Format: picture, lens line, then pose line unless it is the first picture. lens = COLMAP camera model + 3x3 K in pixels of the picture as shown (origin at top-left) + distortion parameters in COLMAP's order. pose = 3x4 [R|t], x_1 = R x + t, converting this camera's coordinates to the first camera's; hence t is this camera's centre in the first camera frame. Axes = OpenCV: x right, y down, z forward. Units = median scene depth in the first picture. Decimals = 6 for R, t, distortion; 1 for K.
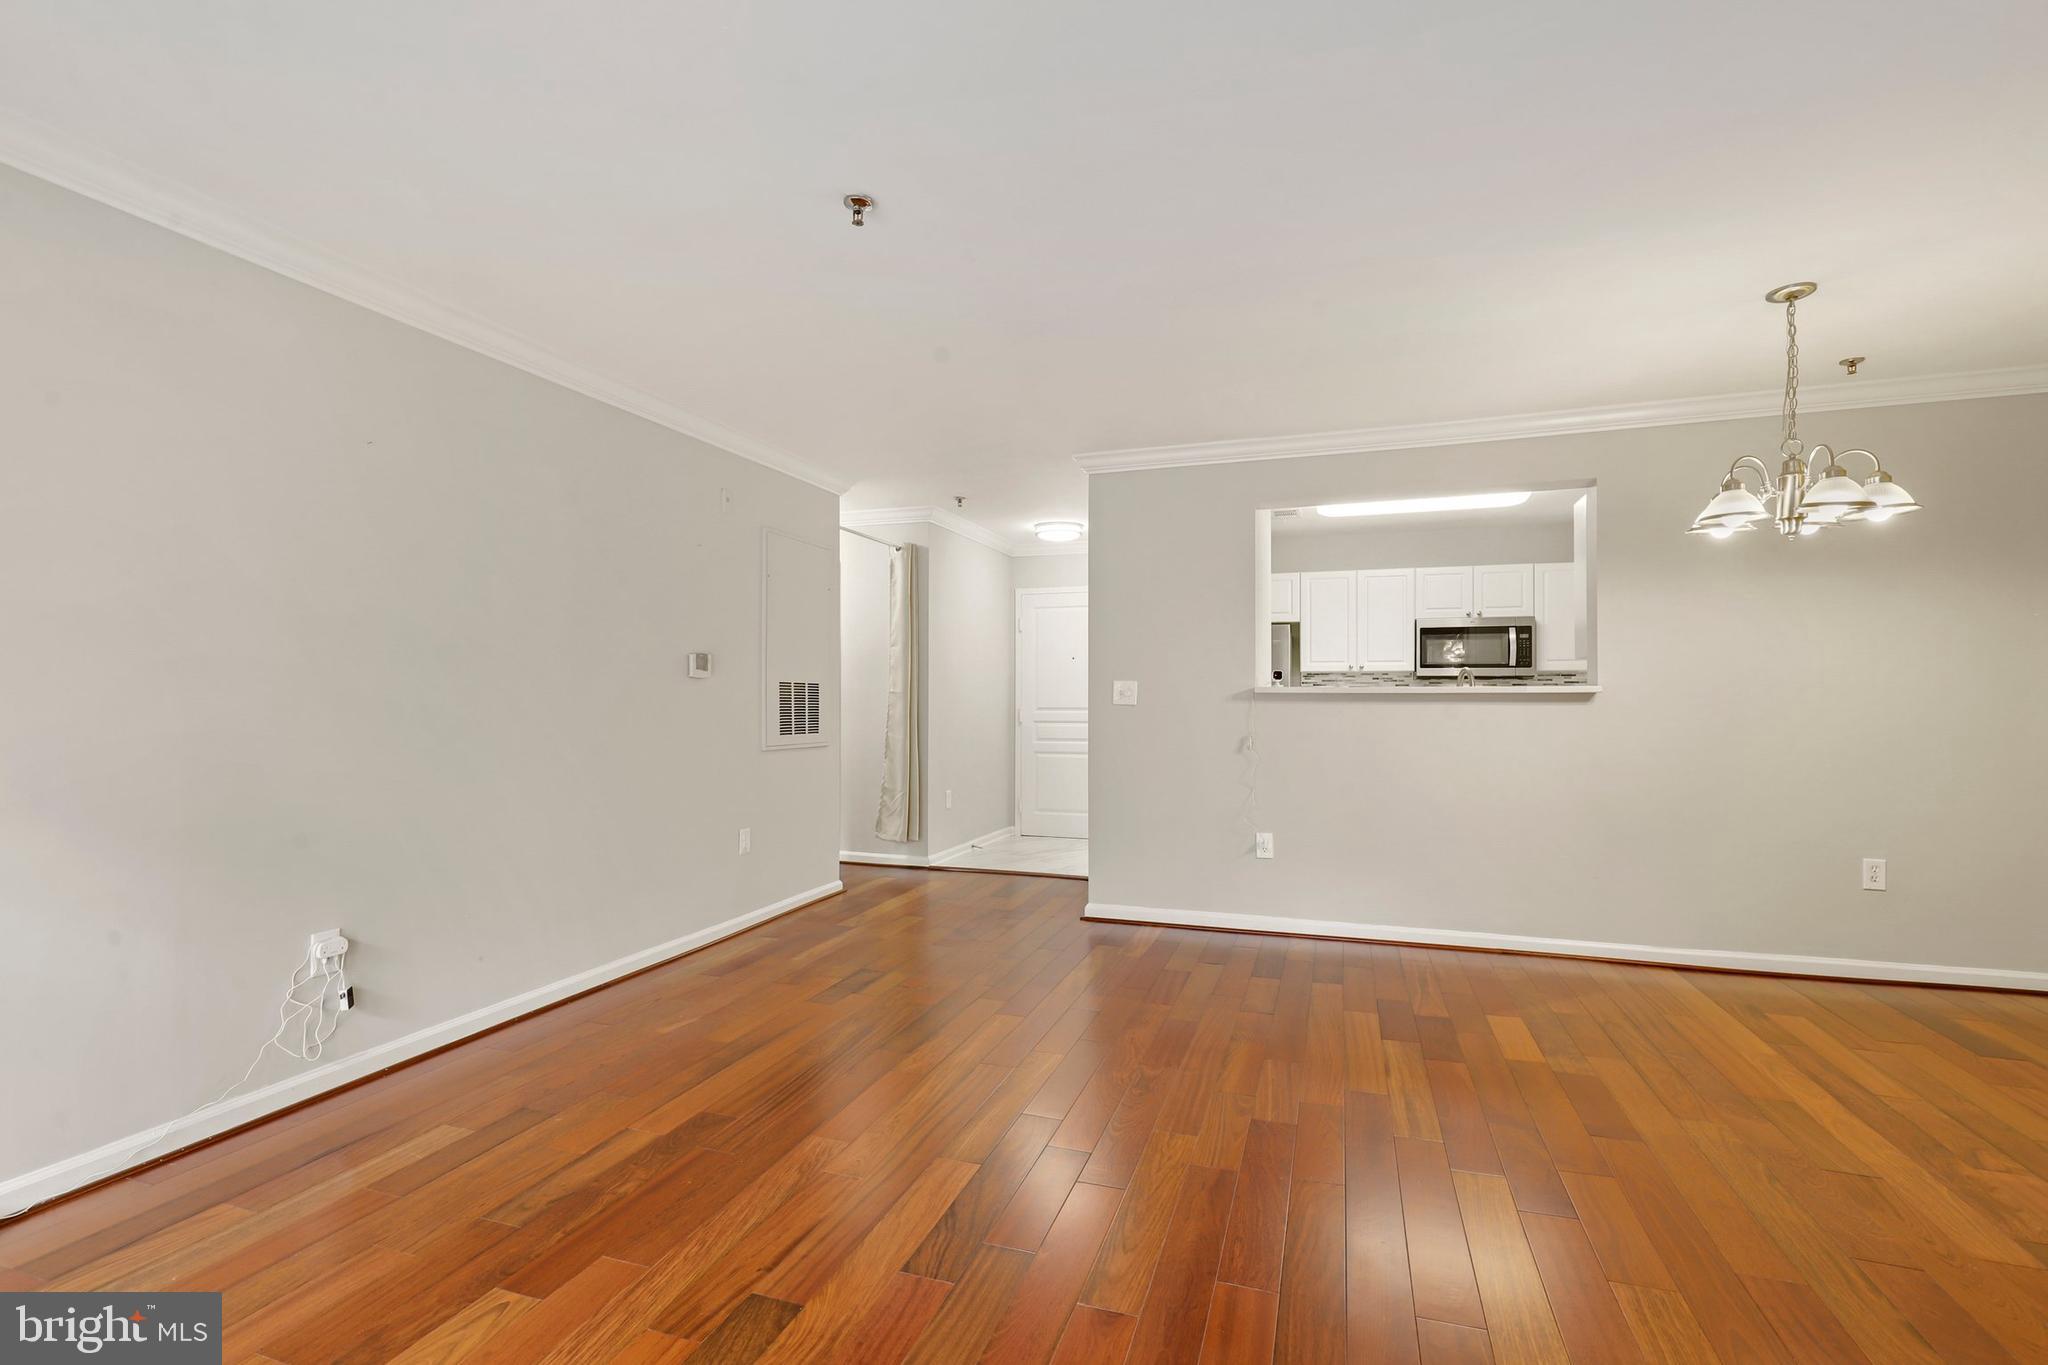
lens RADIAL K [[936.0, 0, 1026.4], [0, 936.0, 699.9], [0, 0, 1]] dist [-0.001204, 0.000235]
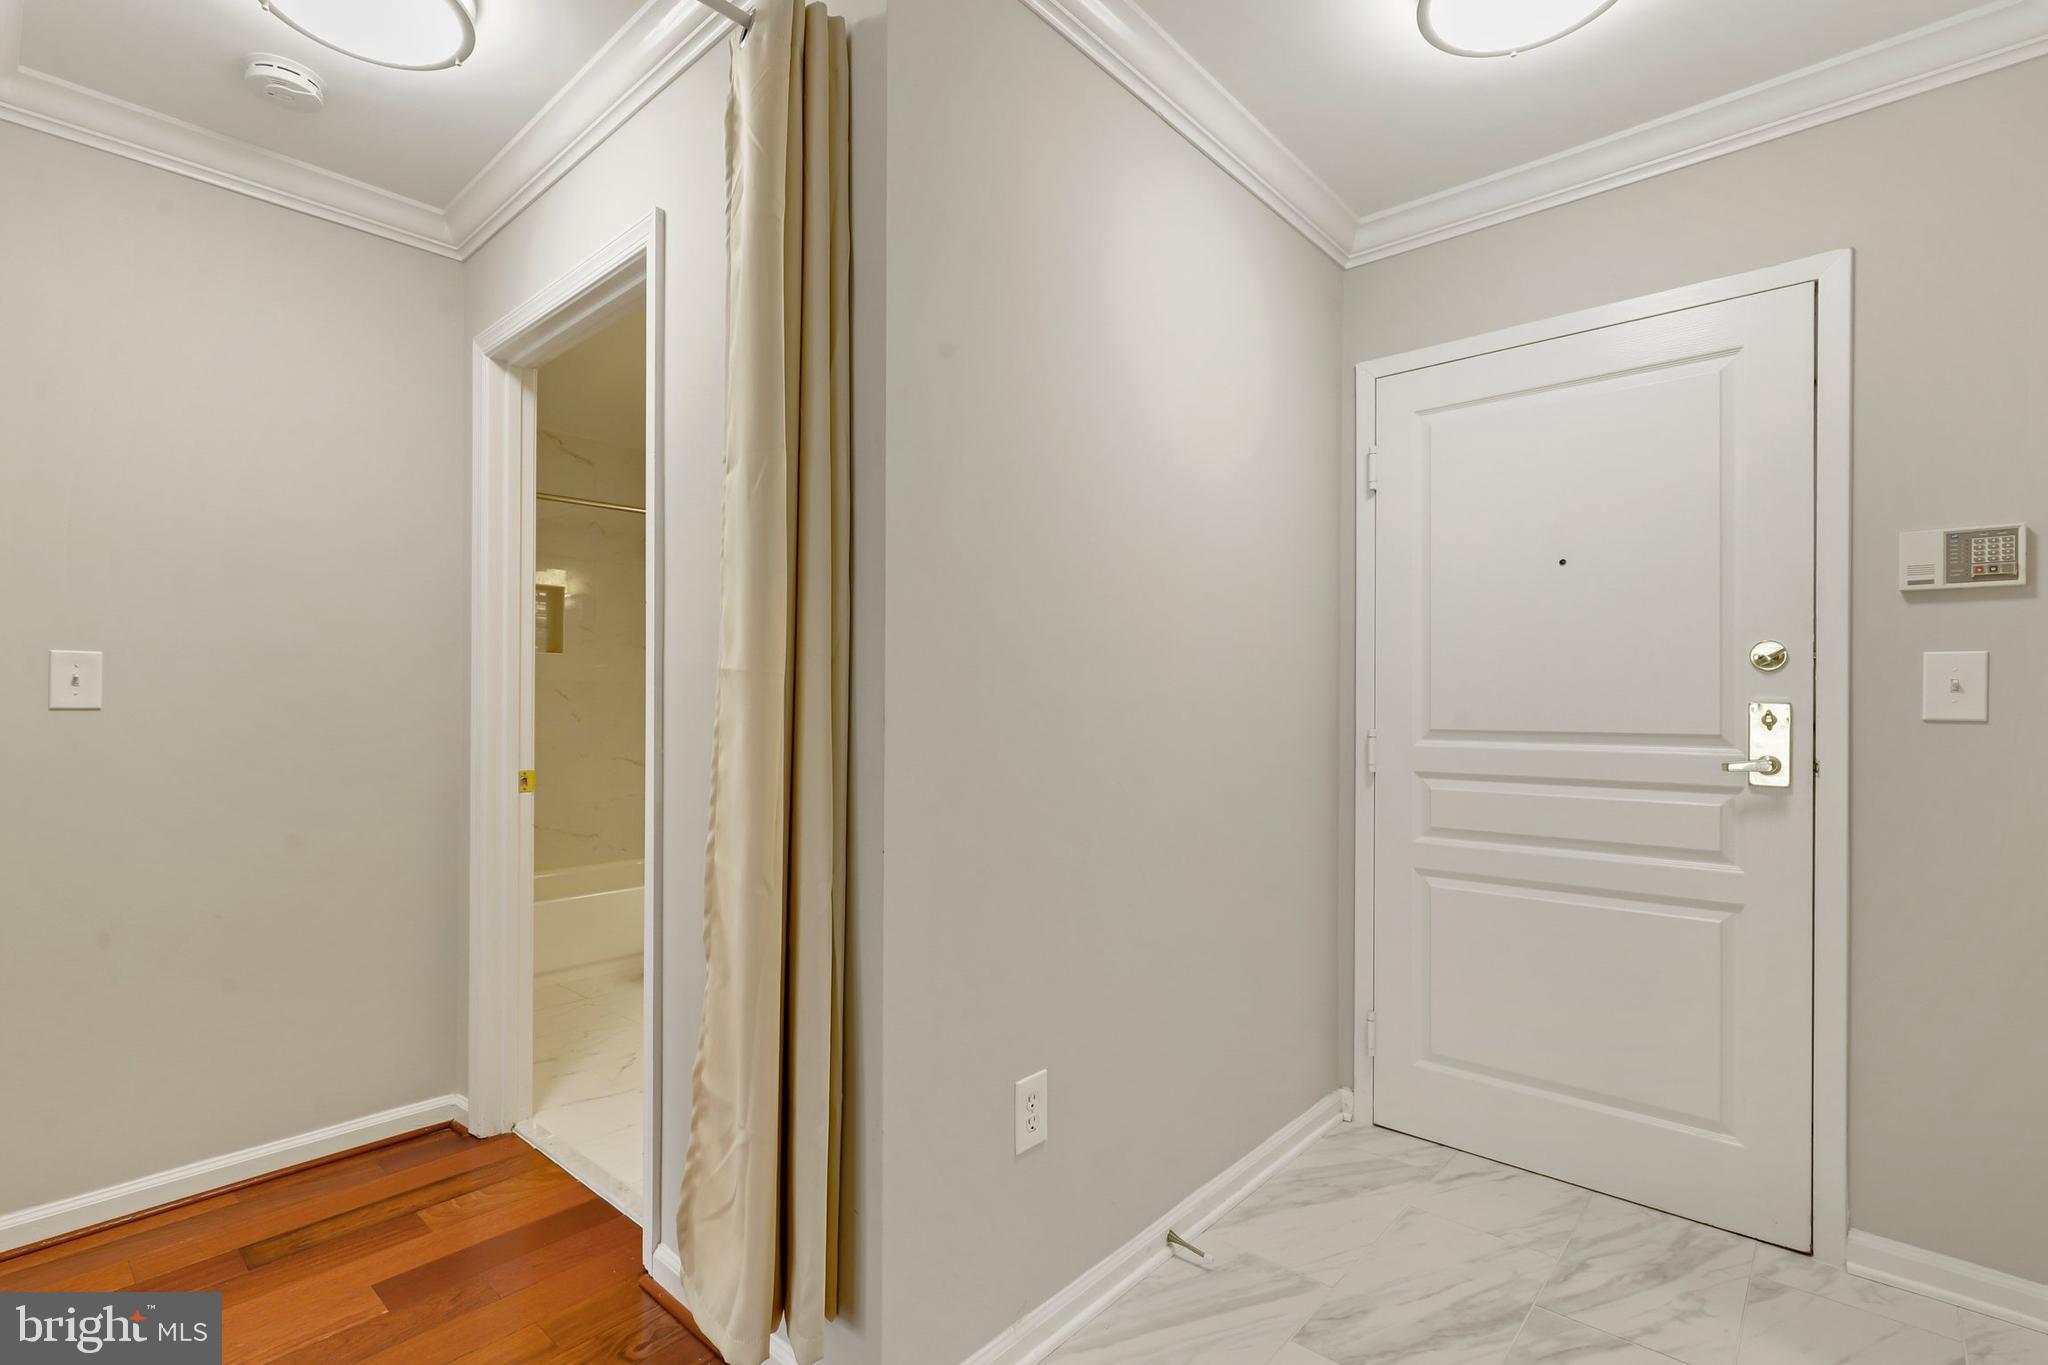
lens RADIAL K [[961.9, 0, 979.2], [0, 961.9, 696.1], [0, 0, 1]] dist [-0.000958, 0.000233]
pose [[0.907955, -0.003750, -0.419051, 0.015495], [0.002555, 0.999991, -0.003413, -0.003447], [0.419060, 0.002028, 0.907956, 1.069605]]
